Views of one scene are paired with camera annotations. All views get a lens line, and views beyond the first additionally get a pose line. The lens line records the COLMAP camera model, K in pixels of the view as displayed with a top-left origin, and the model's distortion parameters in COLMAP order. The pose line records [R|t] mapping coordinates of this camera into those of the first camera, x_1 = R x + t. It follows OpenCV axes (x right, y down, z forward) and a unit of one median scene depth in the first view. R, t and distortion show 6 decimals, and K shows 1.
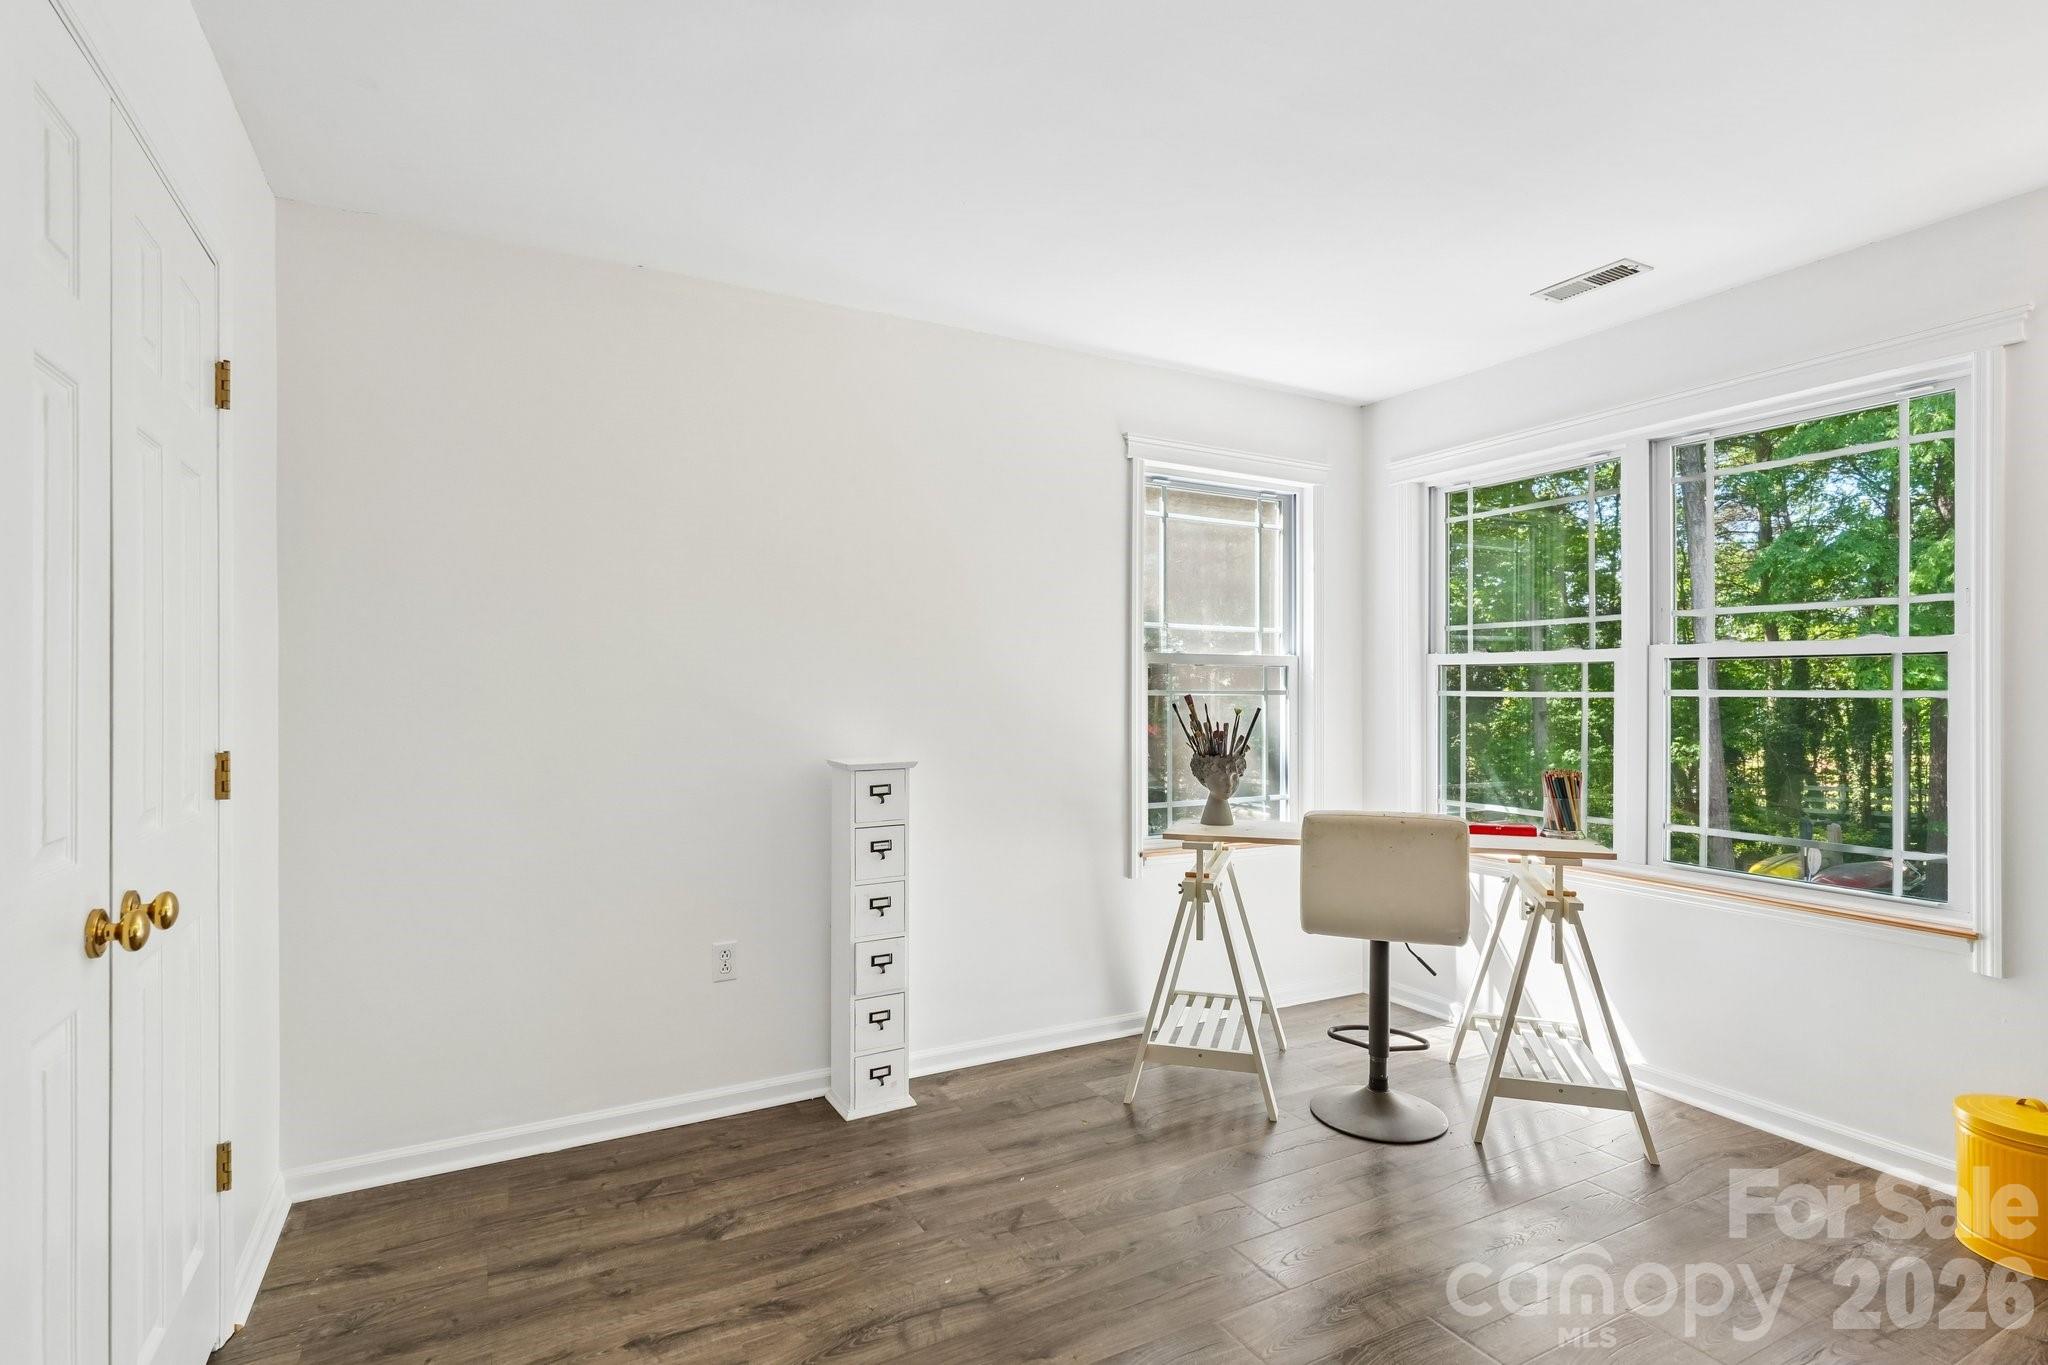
lens RADIAL K [[1014.3, 0, 1023.5], [0, 1014.3, 689.2], [0, 0, 1]] dist [0.005314, 0.001833]
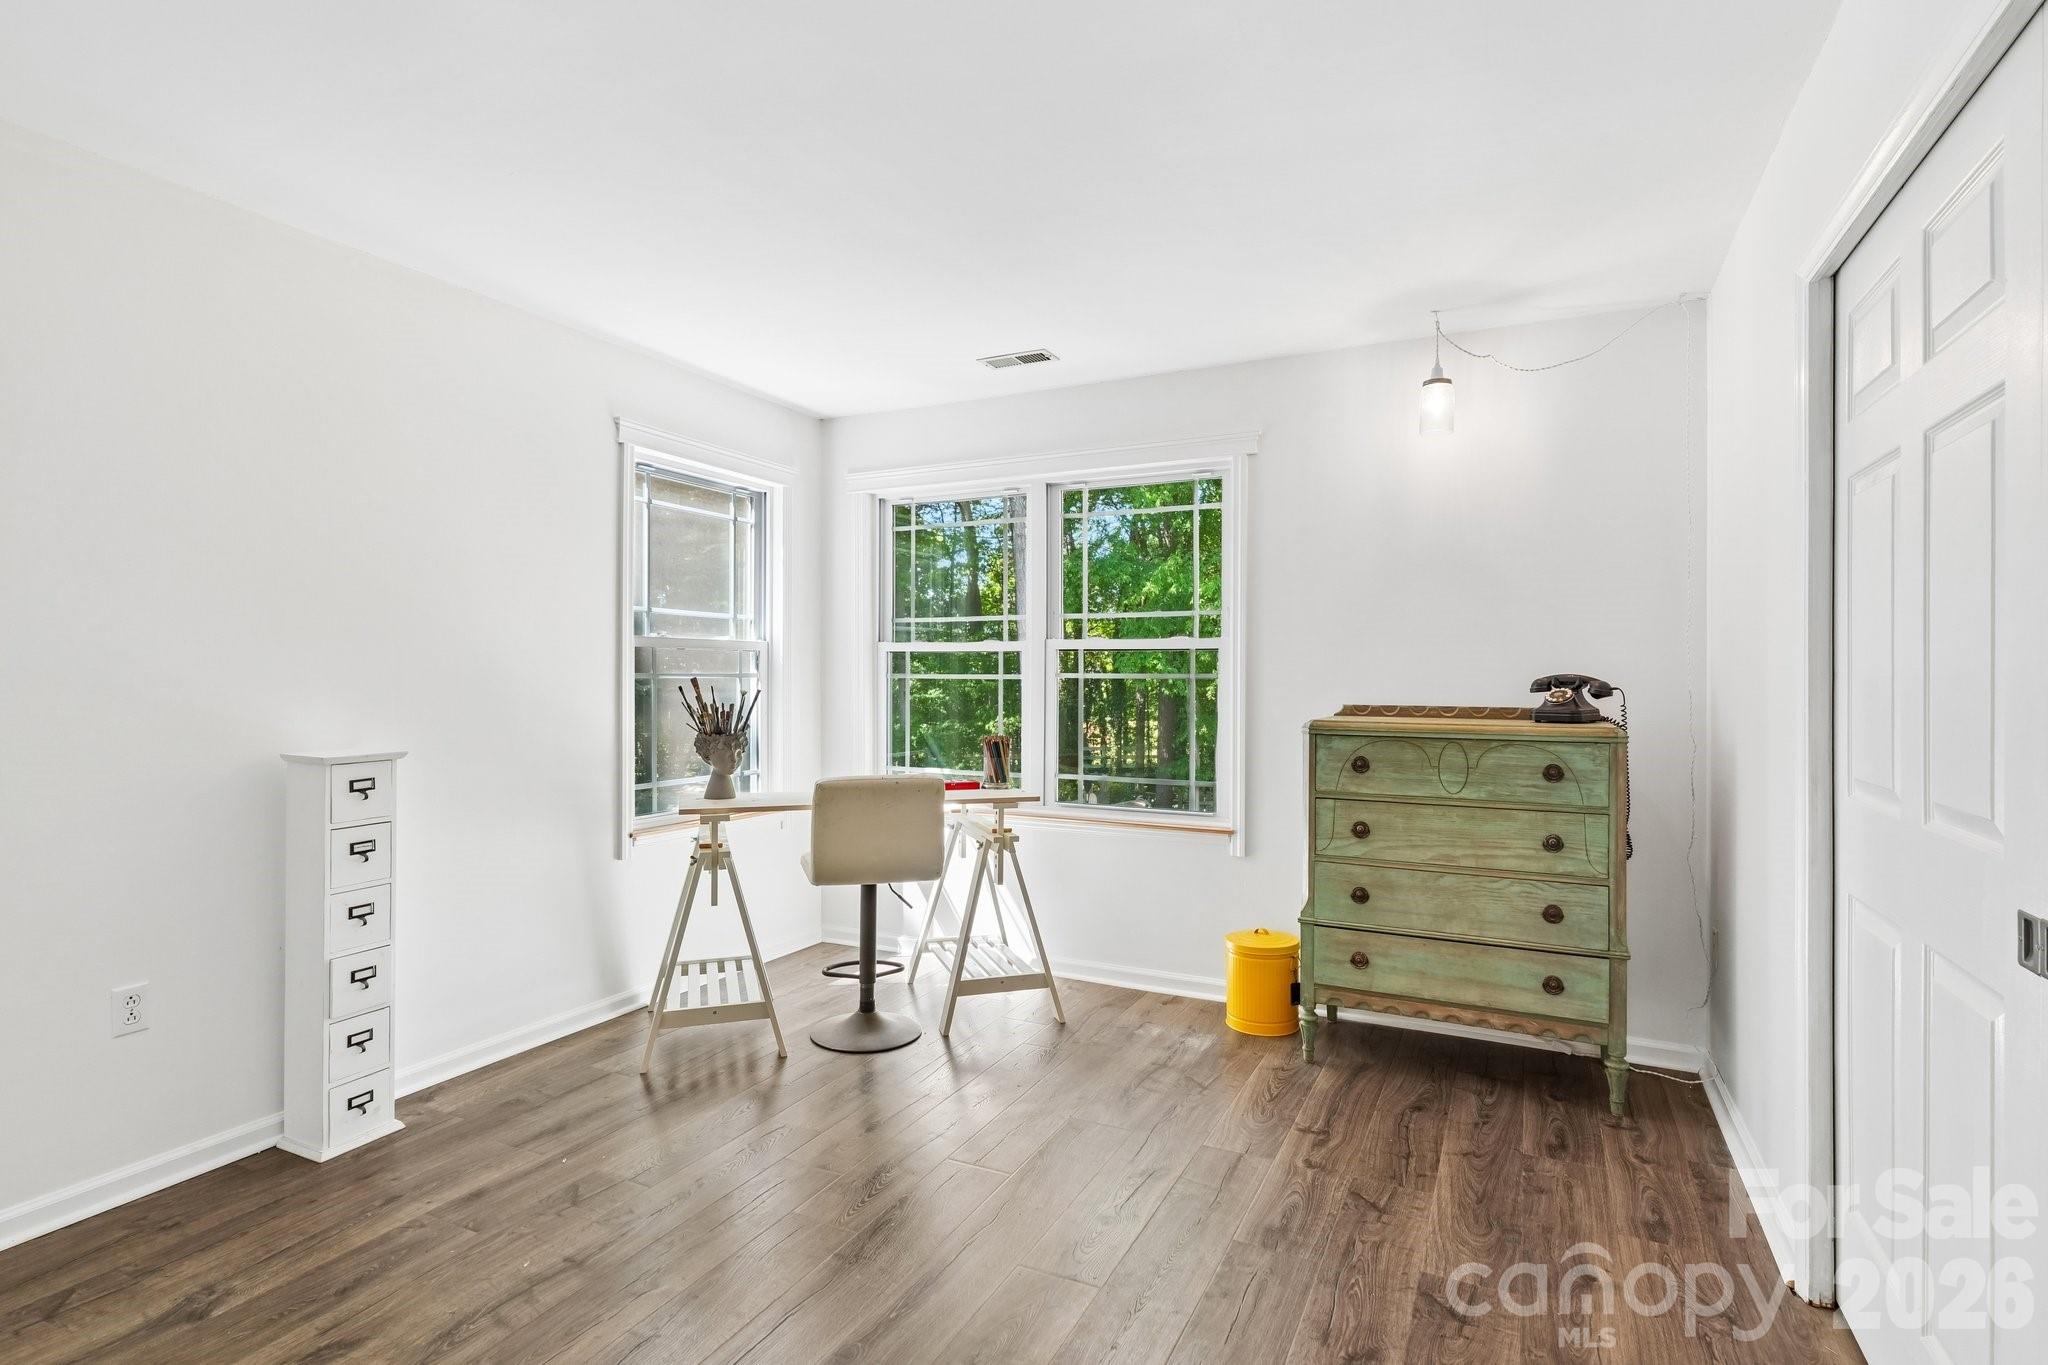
lens RADIAL K [[1014.3, 0, 1027.7], [0, 1014.3, 679.8], [0, 0, 1]] dist [0.005314, 0.001833]
pose [[0.820139, -0.003759, 0.572152, -0.171791], [-0.001188, 0.999965, 0.008273, -0.001564], [-0.572163, -0.007465, 0.820106, -0.071835]]
